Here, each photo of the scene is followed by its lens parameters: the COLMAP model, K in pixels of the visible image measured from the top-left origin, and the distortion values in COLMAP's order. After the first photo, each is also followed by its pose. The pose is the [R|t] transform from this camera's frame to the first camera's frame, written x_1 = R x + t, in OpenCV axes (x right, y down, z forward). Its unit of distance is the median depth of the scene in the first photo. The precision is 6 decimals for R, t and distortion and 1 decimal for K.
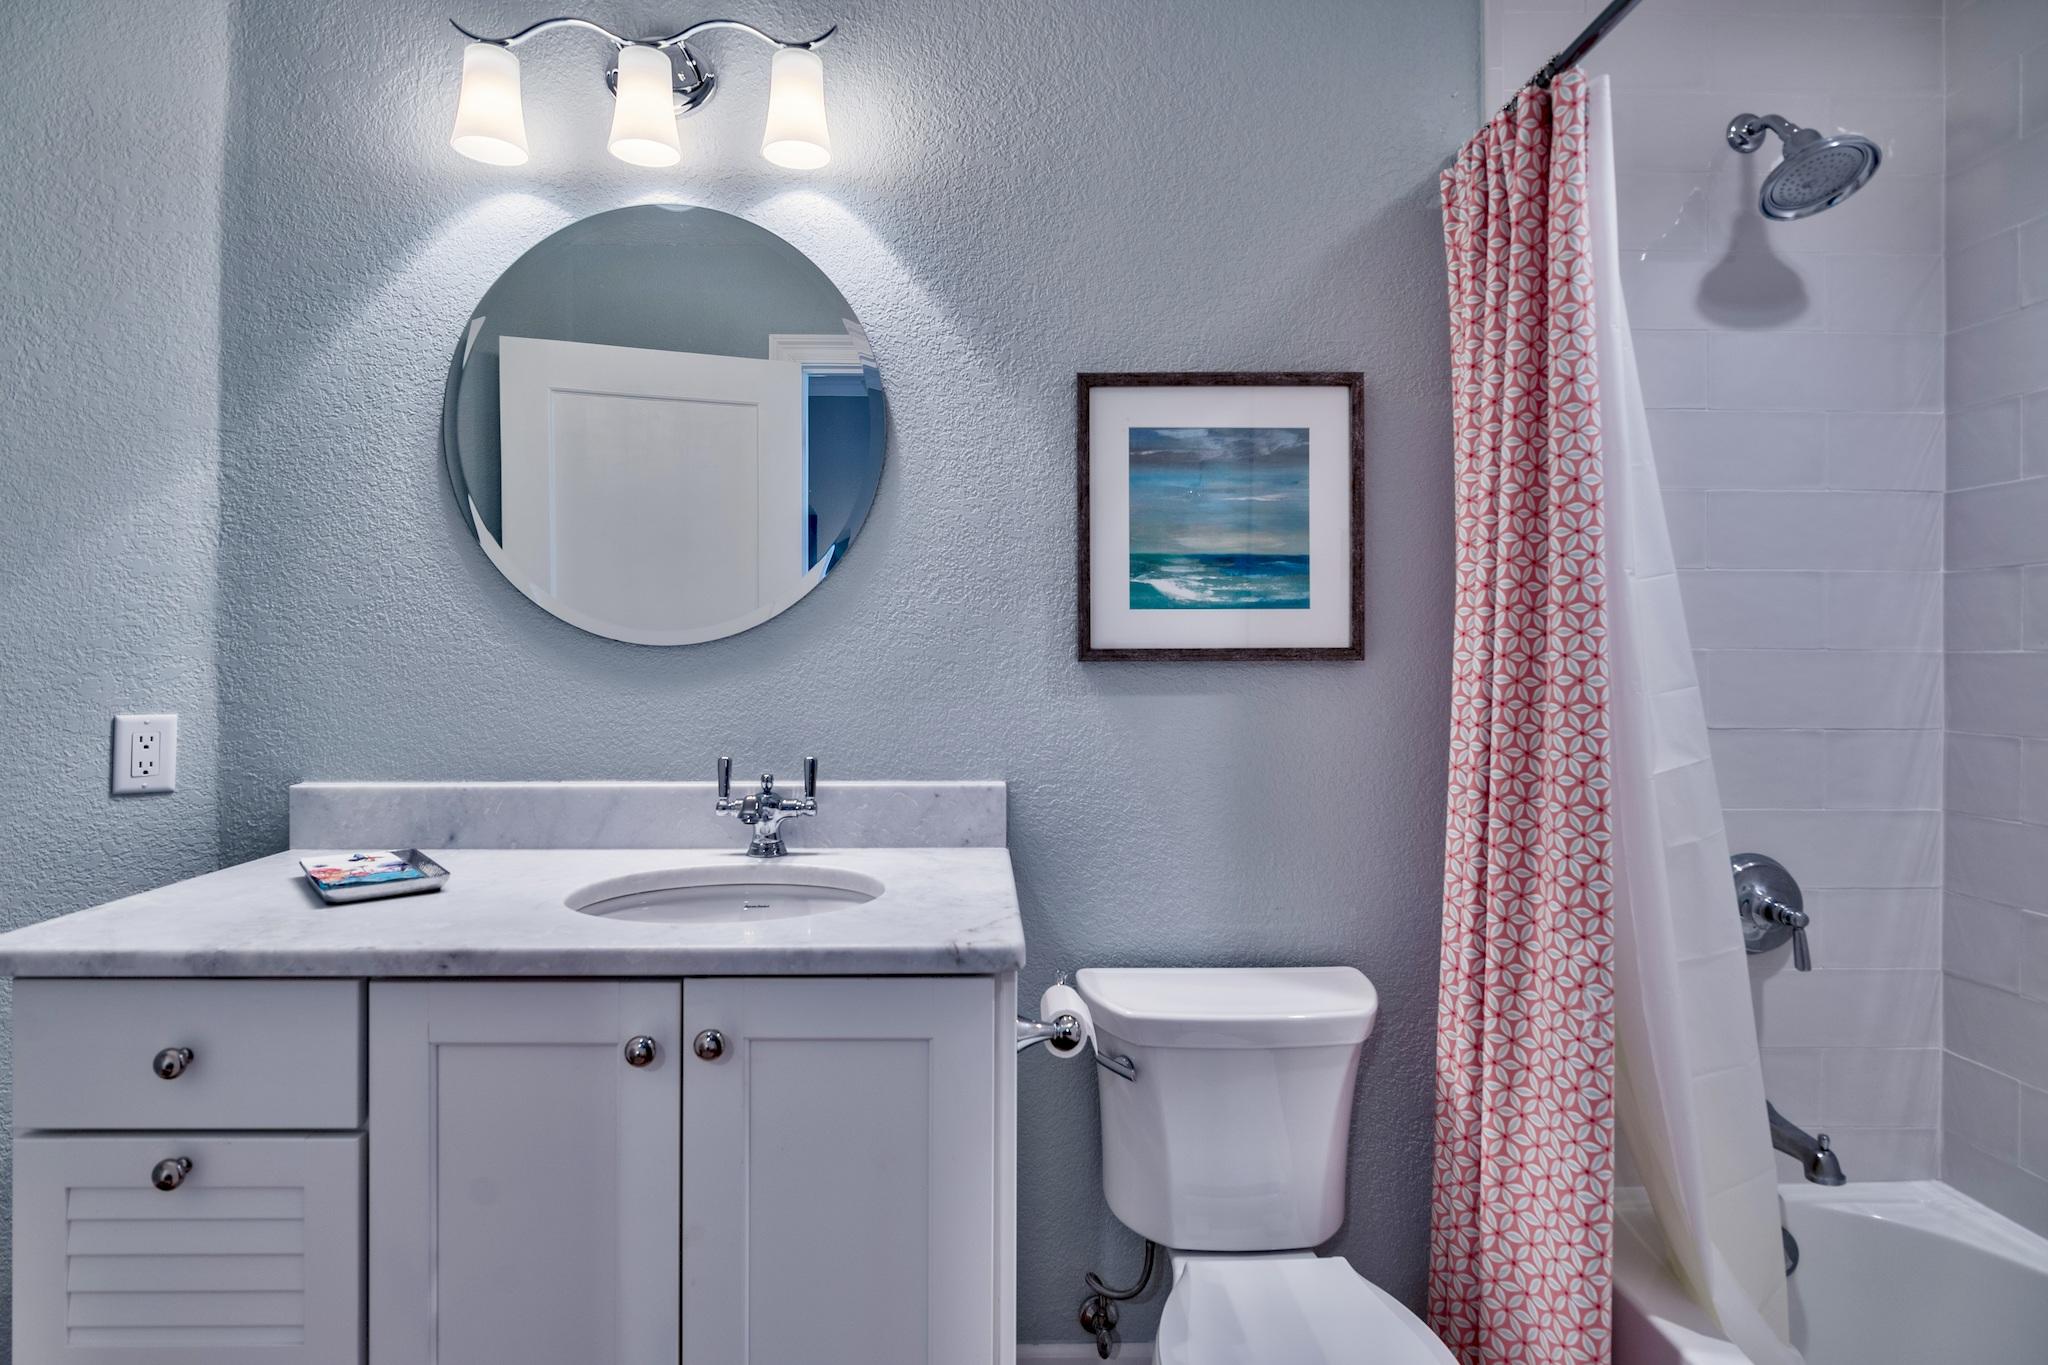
lens RADIAL K [[1015.3, 0, 1010.3], [0, 1015.3, 662.2], [0, 0, 1]] dist [-0.006729, -0.000717]
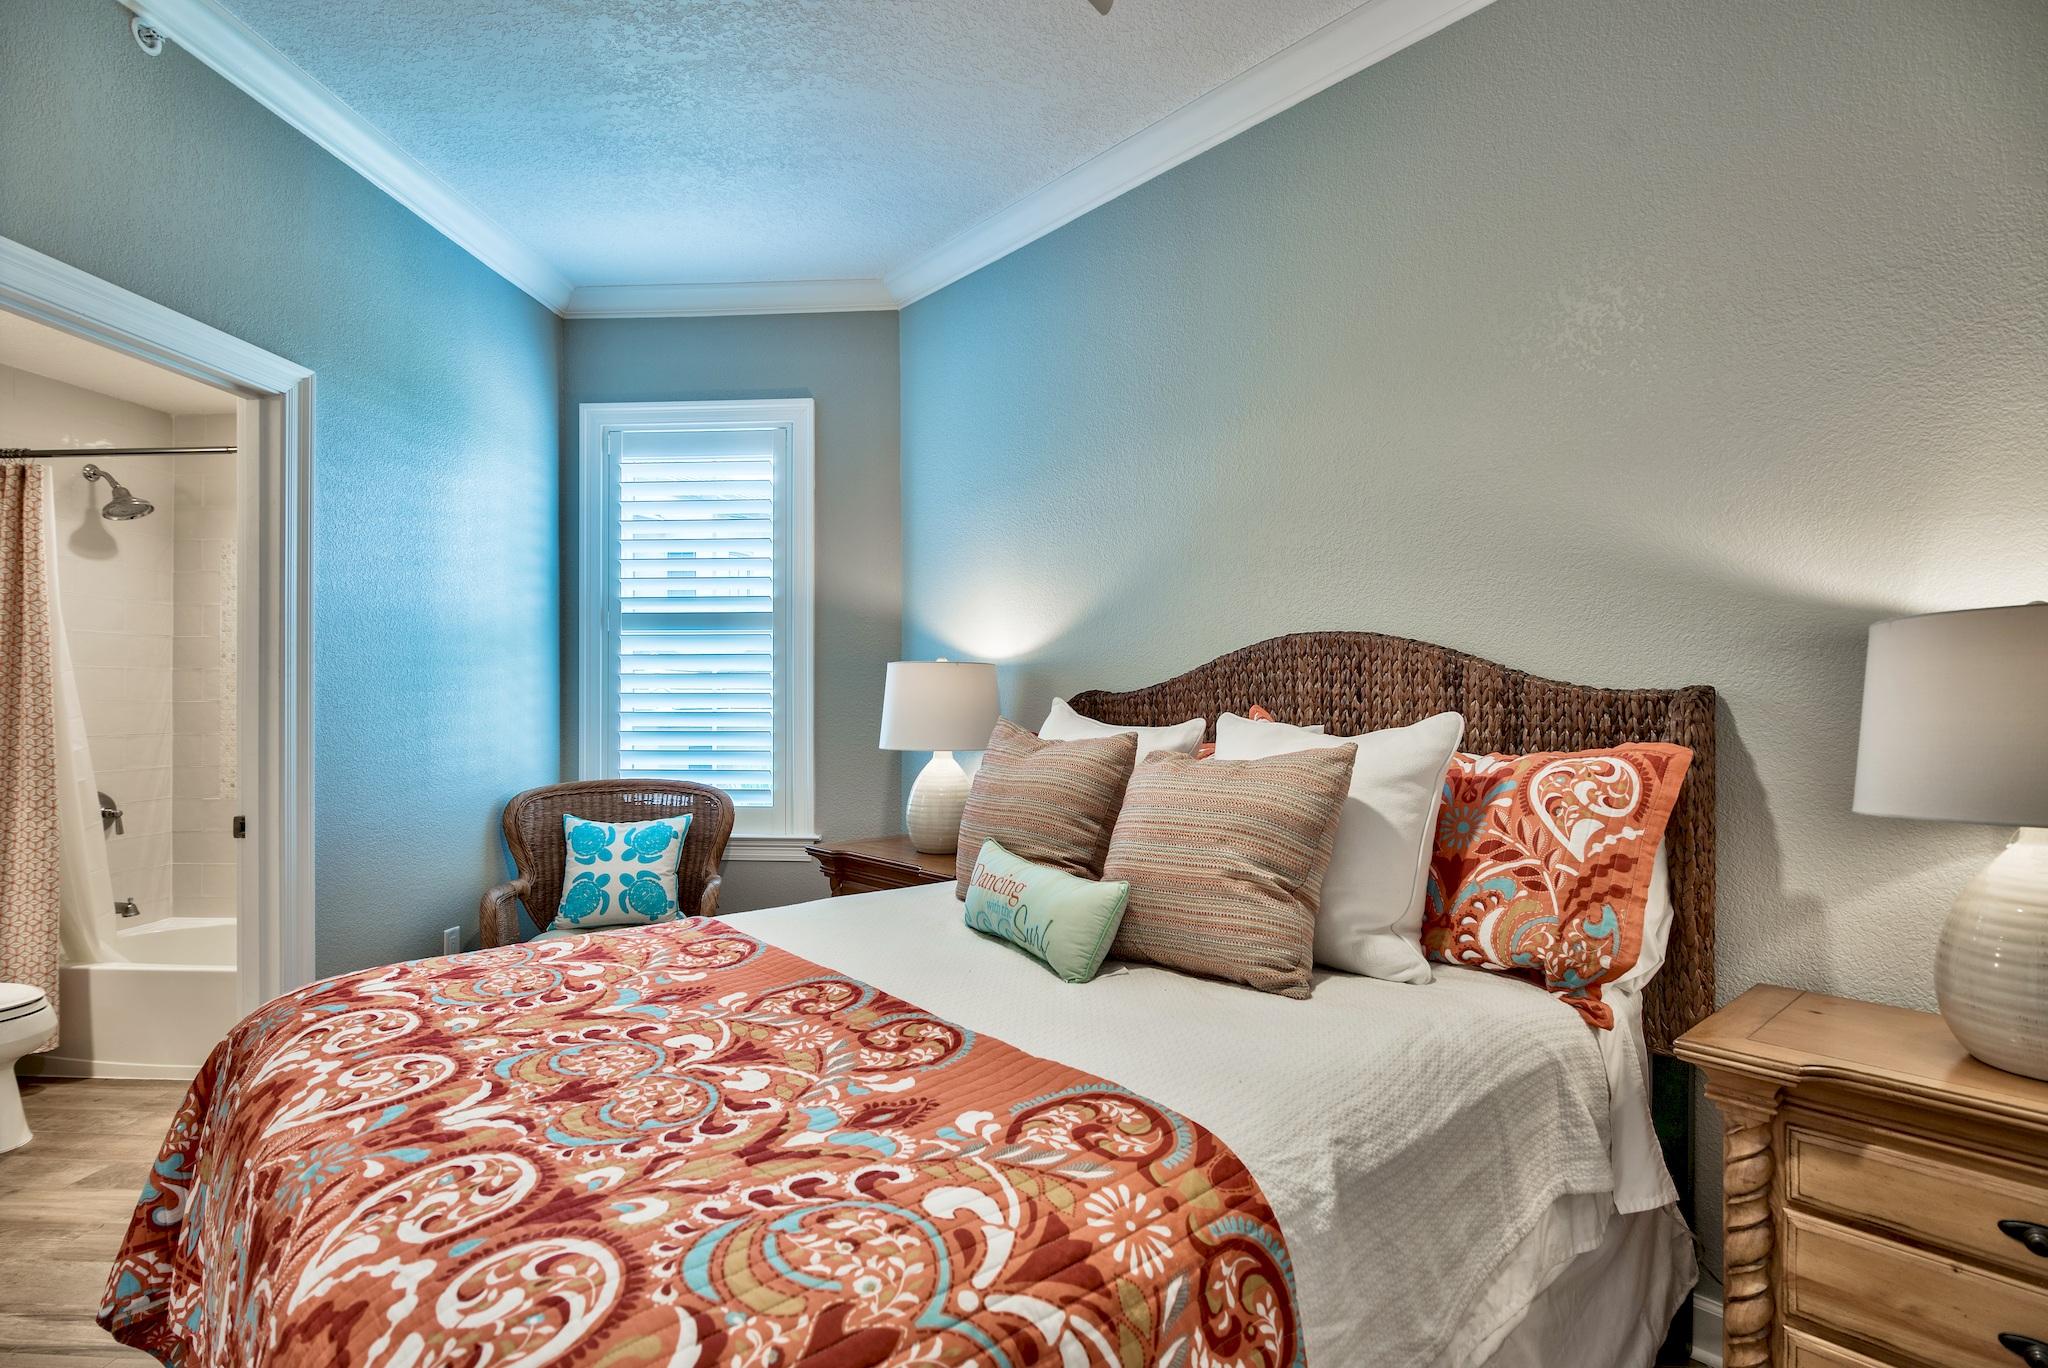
lens RADIAL K [[1015.3, 0, 1037.0], [0, 1015.3, 682.6], [0, 0, 1]] dist [-0.006729, -0.000717]
pose [[0.078406, 0.010201, 0.996869, -1.365609], [0.008966, 0.999900, -0.010937, -0.010602], [-0.996881, 0.009795, 0.078306, -1.295496]]
